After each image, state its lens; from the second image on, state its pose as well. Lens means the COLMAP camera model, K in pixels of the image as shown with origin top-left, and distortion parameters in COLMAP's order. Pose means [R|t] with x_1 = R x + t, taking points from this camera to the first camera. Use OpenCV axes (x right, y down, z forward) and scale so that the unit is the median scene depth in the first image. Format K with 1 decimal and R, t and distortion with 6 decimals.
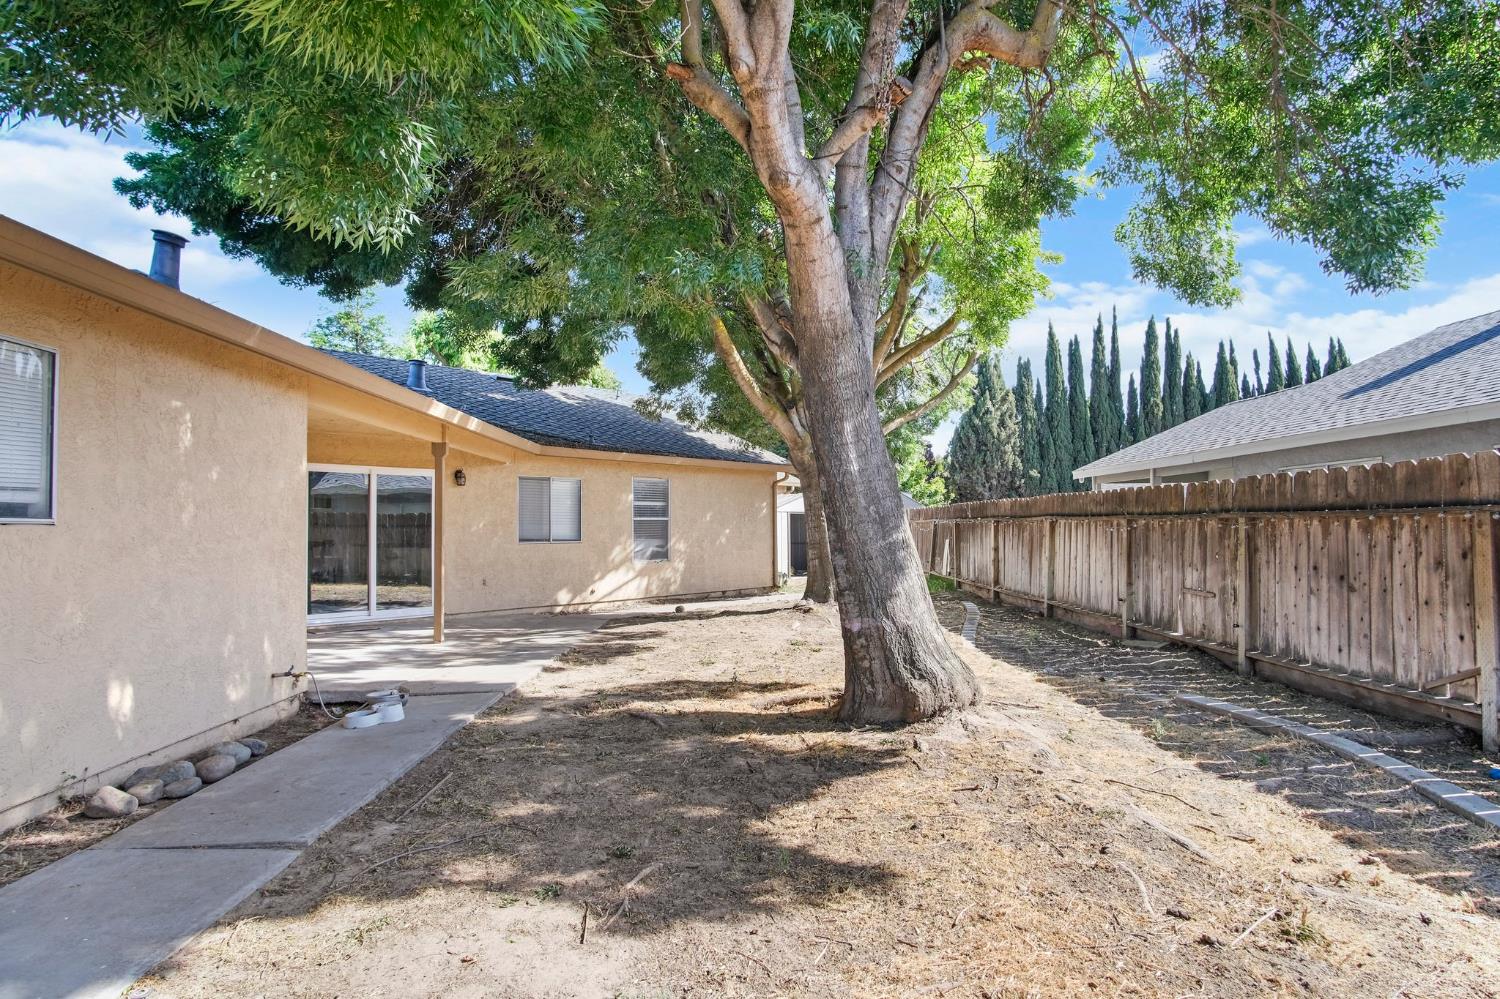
lens RADIAL K [[1390.2, 0, 748.8], [0, 1390.2, 504.2], [0, 0, 1]] dist [-0.008211, 0.000000]
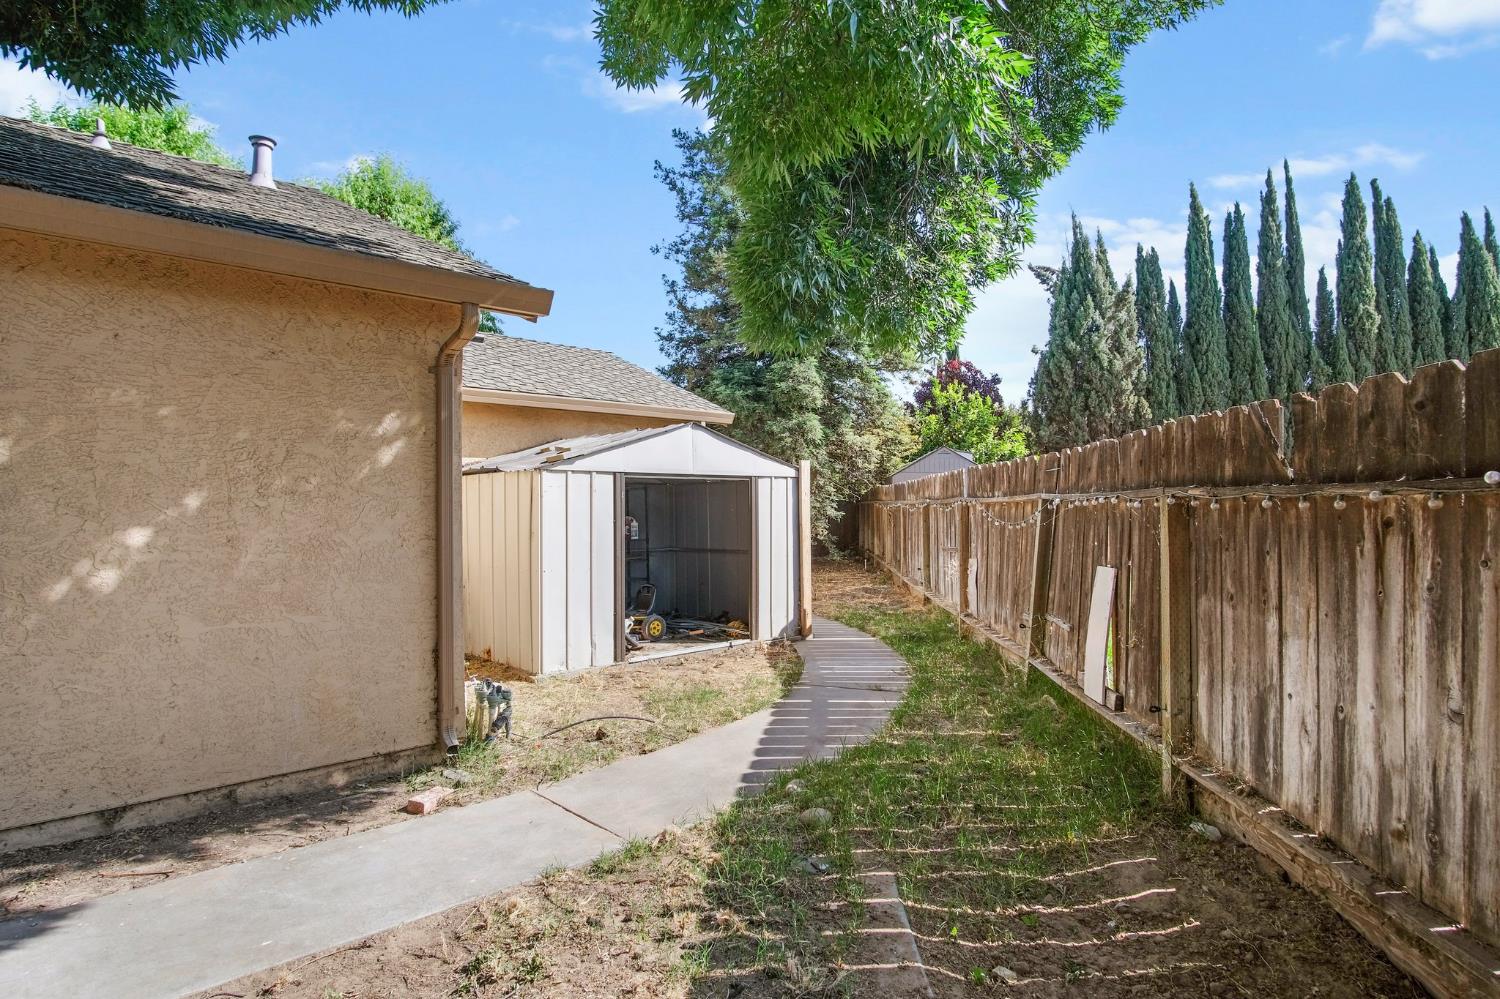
lens RADIAL K [[1390.2, 0, 751.9], [0, 1390.2, 500.3], [0, 0, 1]] dist [-0.008211, 0.000000]
pose [[0.999241, 0.001906, -0.038920, 0.042386], [-0.001503, 0.999945, 0.010386, 0.005017], [0.038938, -0.010320, 0.999188, 0.365585]]
